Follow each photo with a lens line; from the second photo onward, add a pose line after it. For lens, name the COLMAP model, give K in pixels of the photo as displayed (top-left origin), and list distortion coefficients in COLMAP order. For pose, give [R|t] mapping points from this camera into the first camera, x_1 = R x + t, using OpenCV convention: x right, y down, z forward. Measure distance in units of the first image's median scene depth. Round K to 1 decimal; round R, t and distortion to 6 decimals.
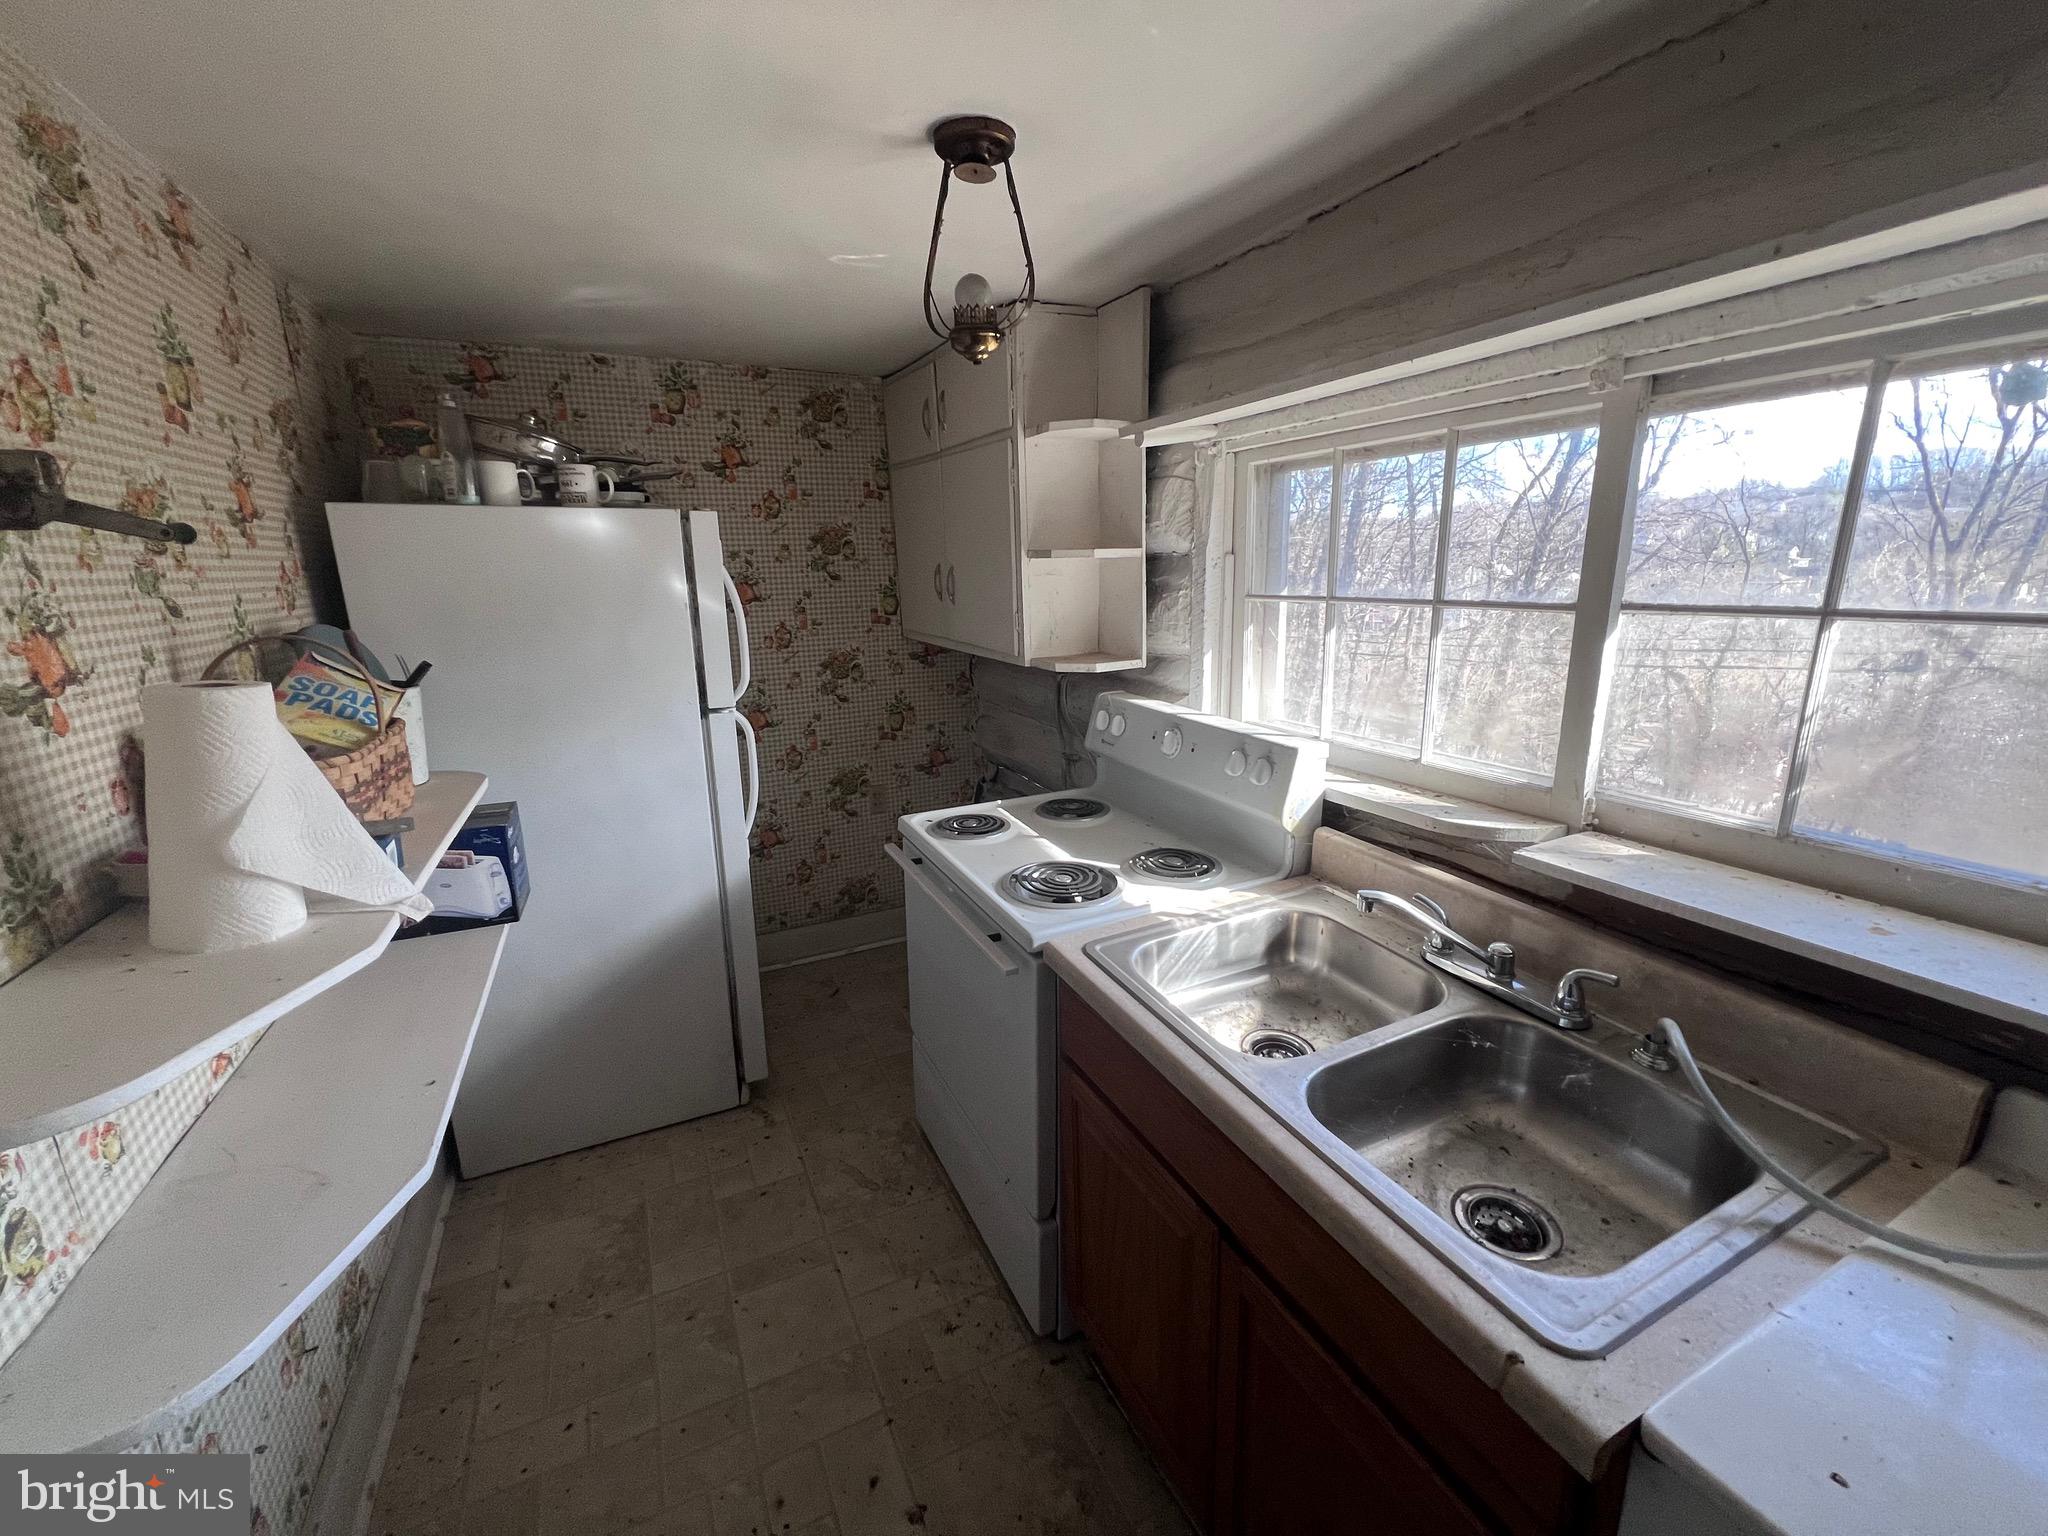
lens RADIAL K [[815.1, 0, 1020.9], [0, 815.1, 750.4], [0, 0, 1]] dist [0.000608, 0.000107]
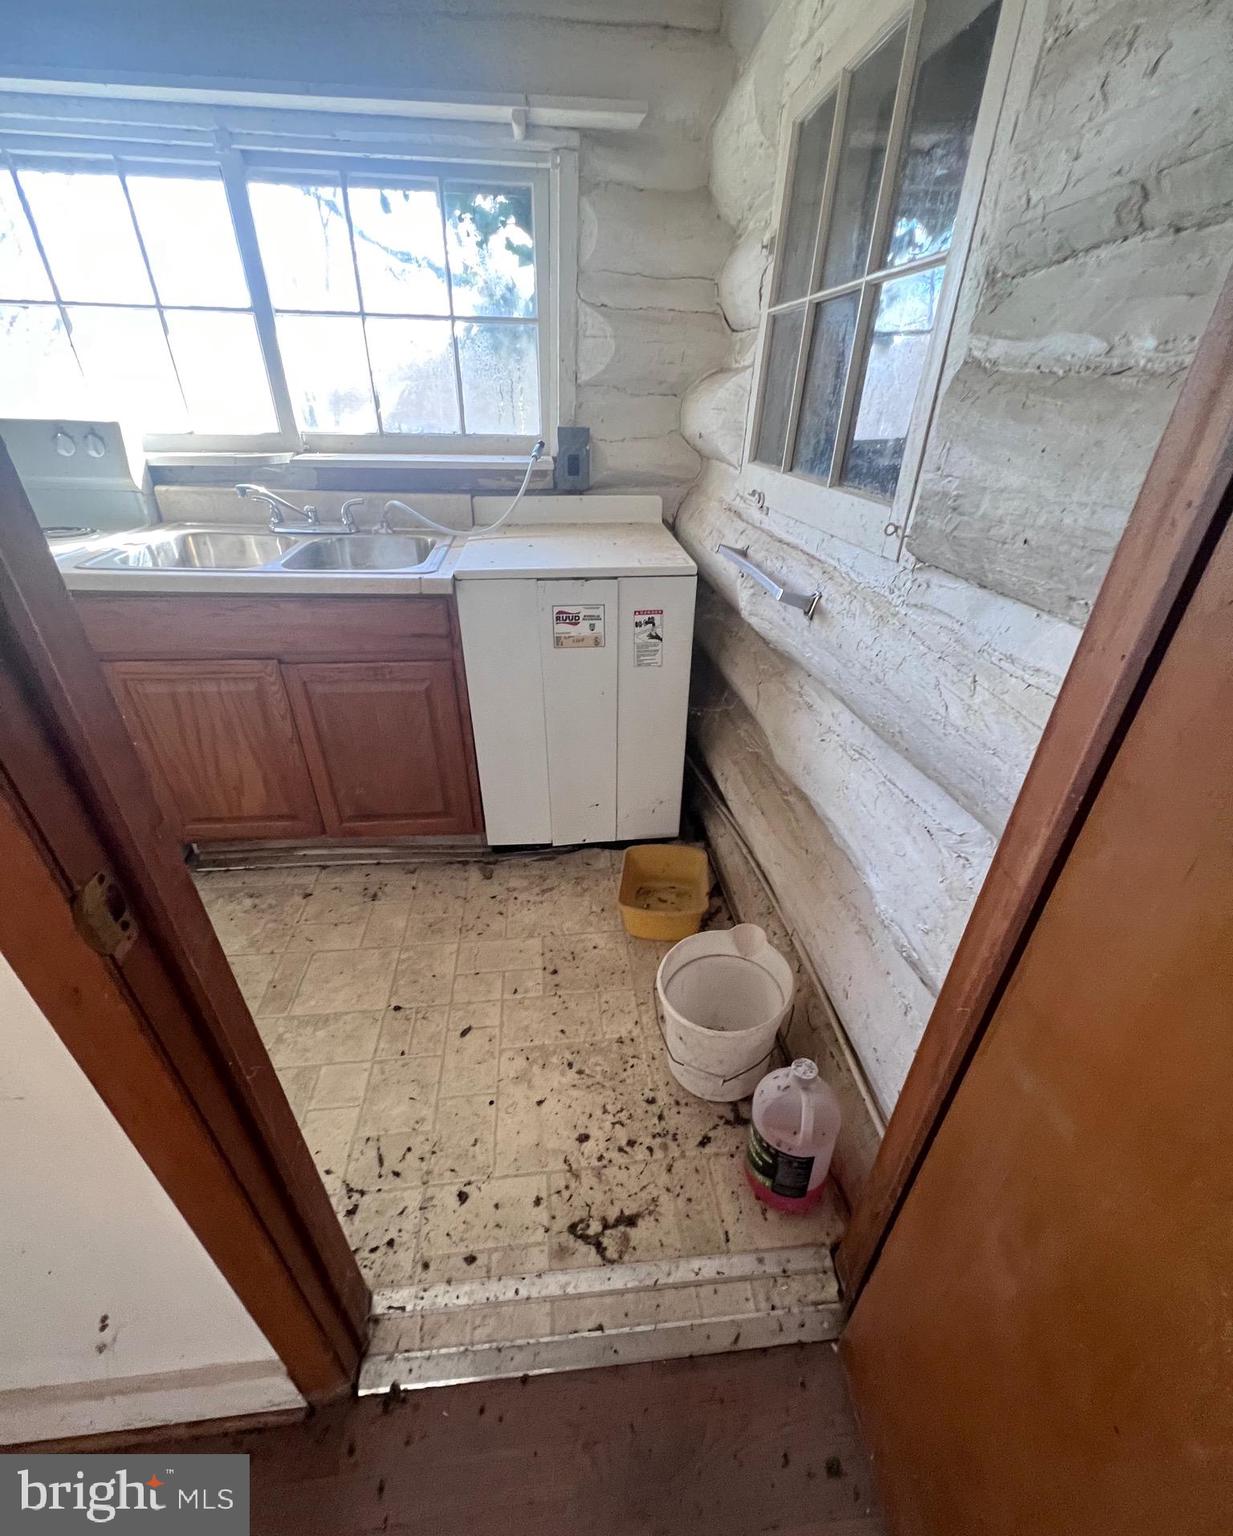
lens RADIAL K [[643.2, 0, 616.5], [0, 643.2, 768.0], [0, 0, 1]] dist [0.000725, 0.000276]
pose [[0.337241, -0.473838, 0.813478, -0.681087], [0.187443, 0.880593, 0.435224, 0.248508], [-0.922569, 0.005706, 0.385790, -0.259516]]
